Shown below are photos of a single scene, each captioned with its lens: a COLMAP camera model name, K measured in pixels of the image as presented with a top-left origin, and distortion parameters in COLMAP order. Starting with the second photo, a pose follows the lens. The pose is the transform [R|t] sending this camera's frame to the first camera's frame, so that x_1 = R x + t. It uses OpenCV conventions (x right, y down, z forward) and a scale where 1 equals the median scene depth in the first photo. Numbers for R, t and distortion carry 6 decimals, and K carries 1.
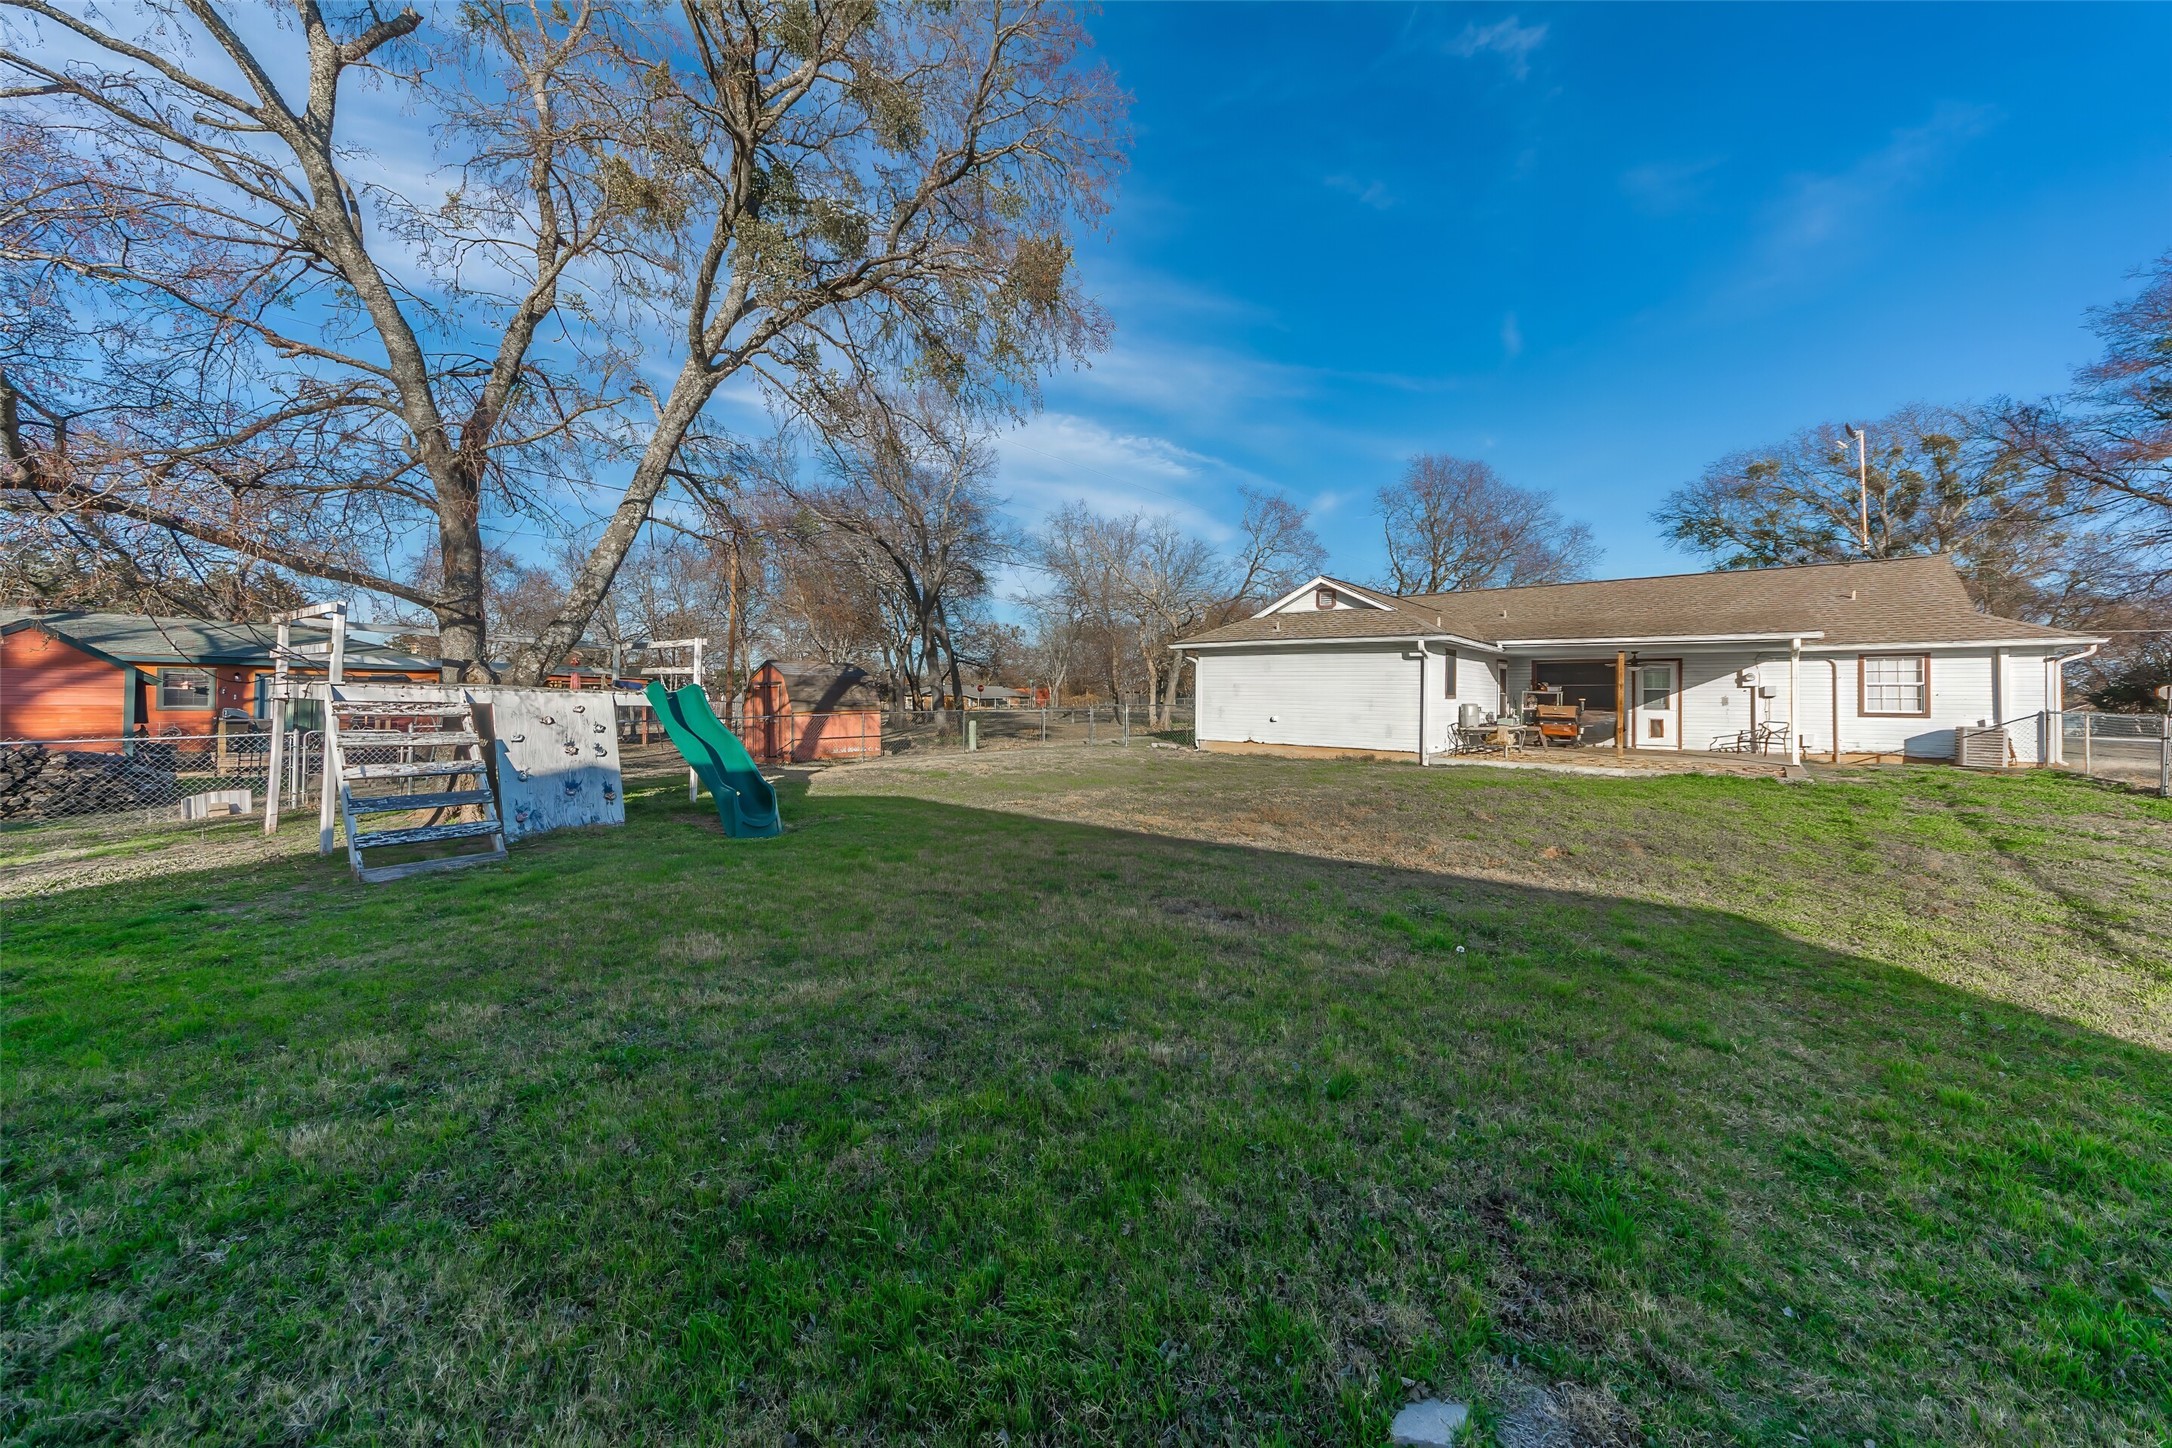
lens RADIAL K [[760.7, 0, 1083.7], [0, 760.7, 676.6], [0, 0, 1]] dist [-0.000627, -0.000013]
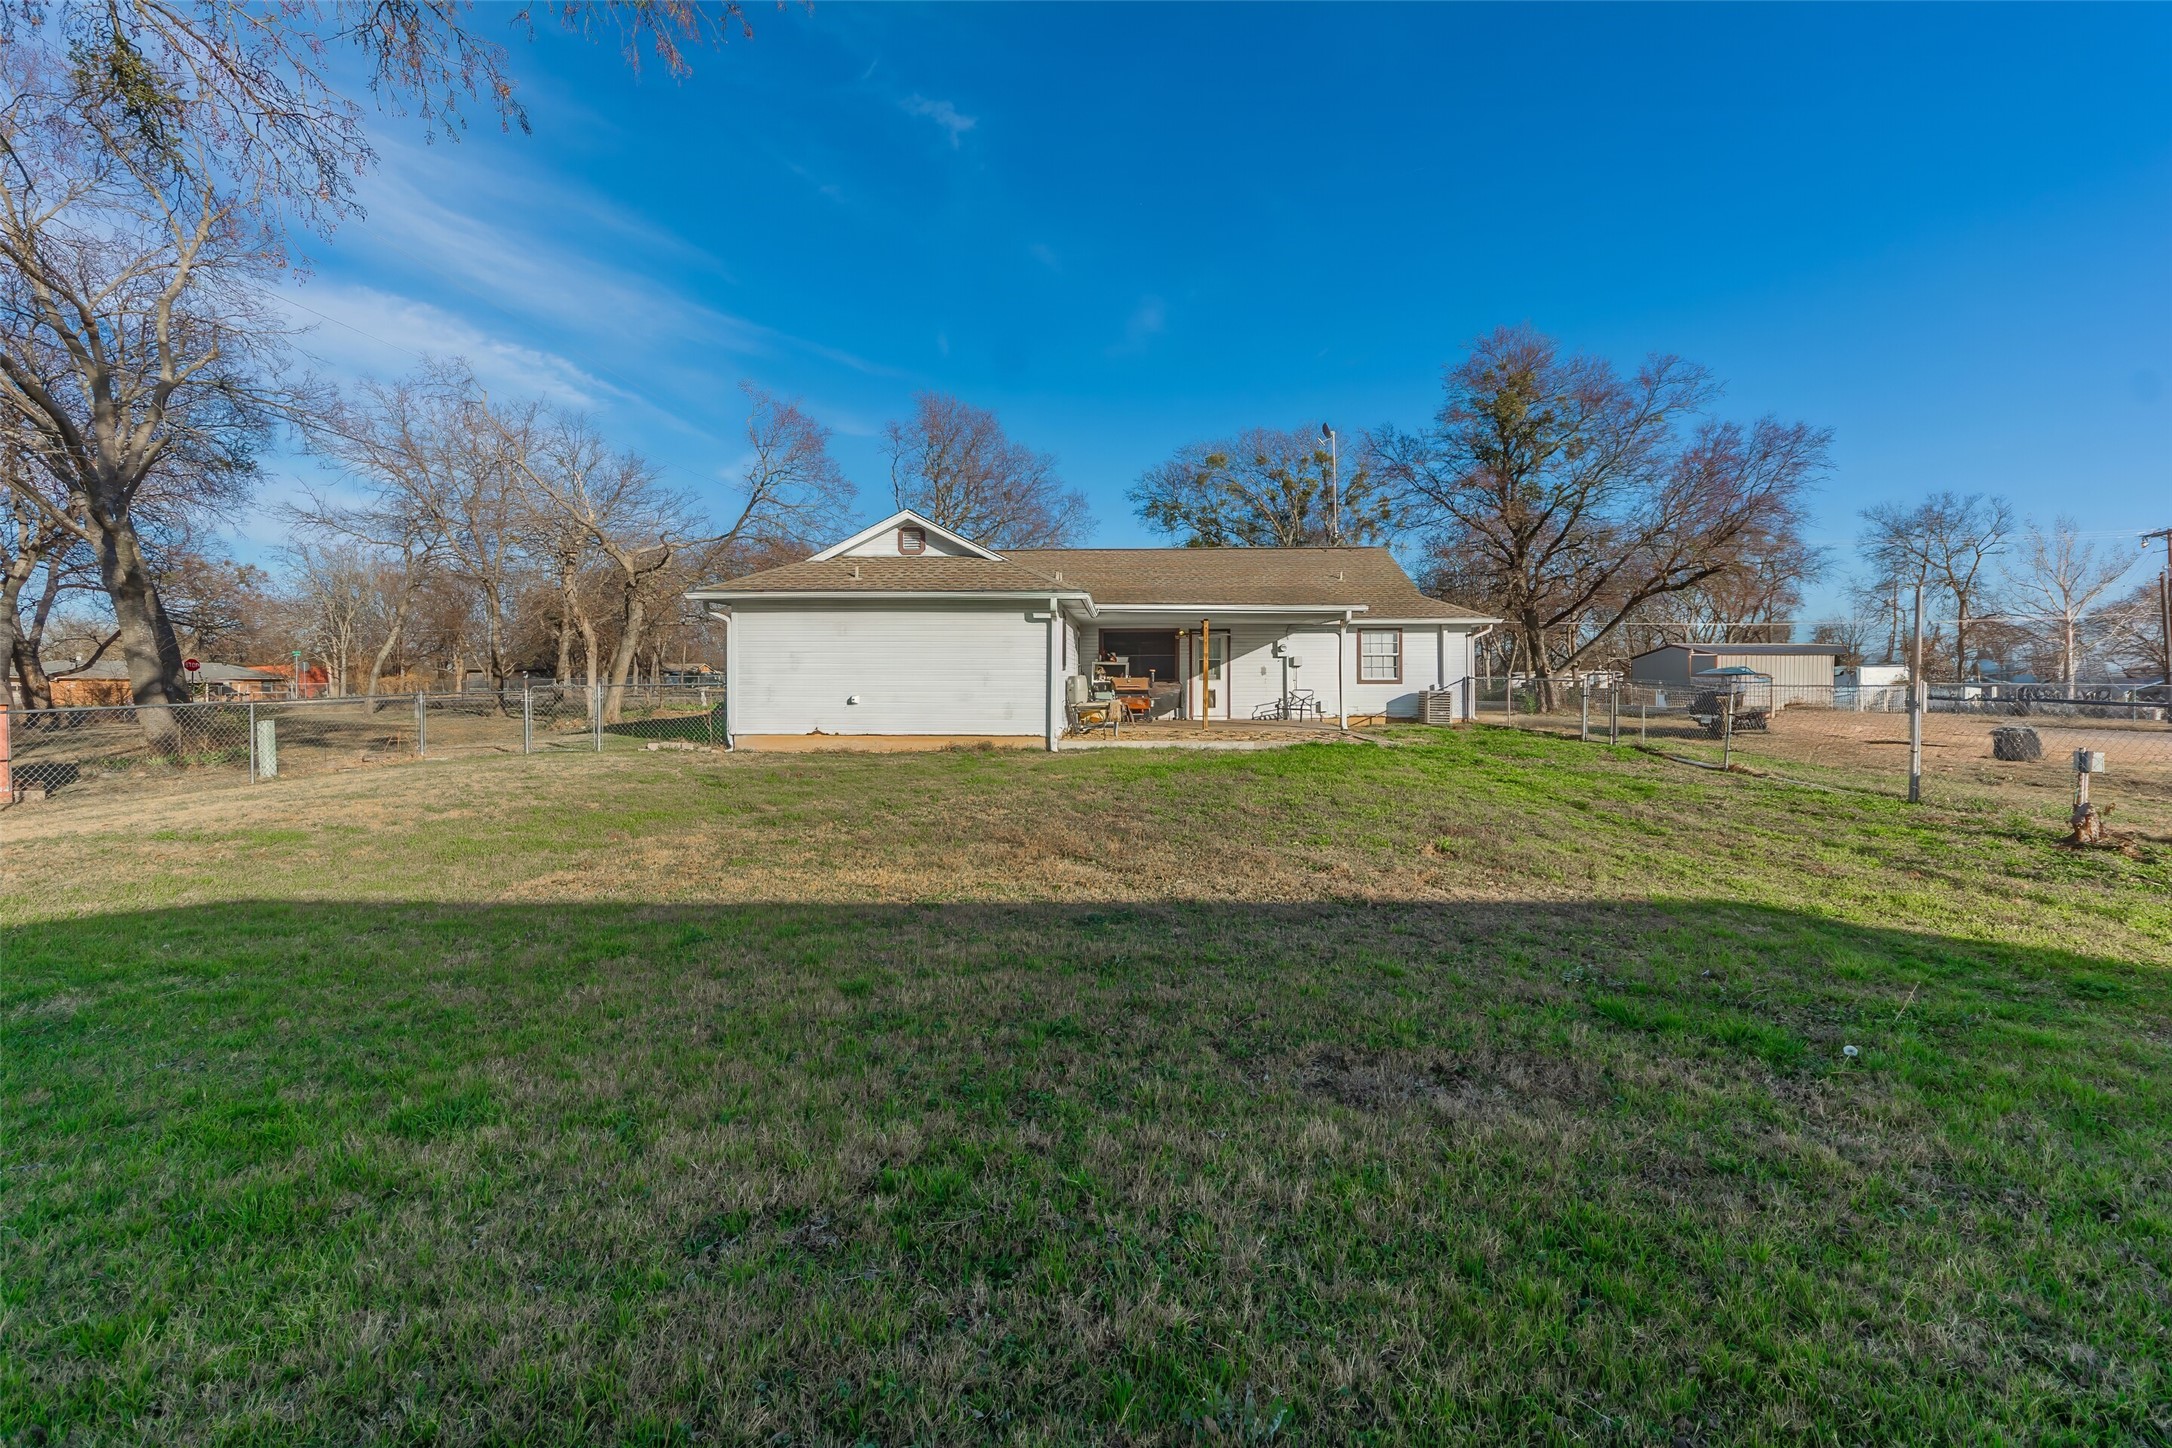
lens RADIAL K [[889.7, 0, 1088.1], [0, 889.7, 680.8], [0, 0, 1]] dist [0.000940, -0.000004]
pose [[0.786266, -0.014416, 0.617720, -0.095786], [-0.007305, 0.999441, 0.032622, 0.007583], [-0.617845, -0.030162, 0.785721, 0.186702]]
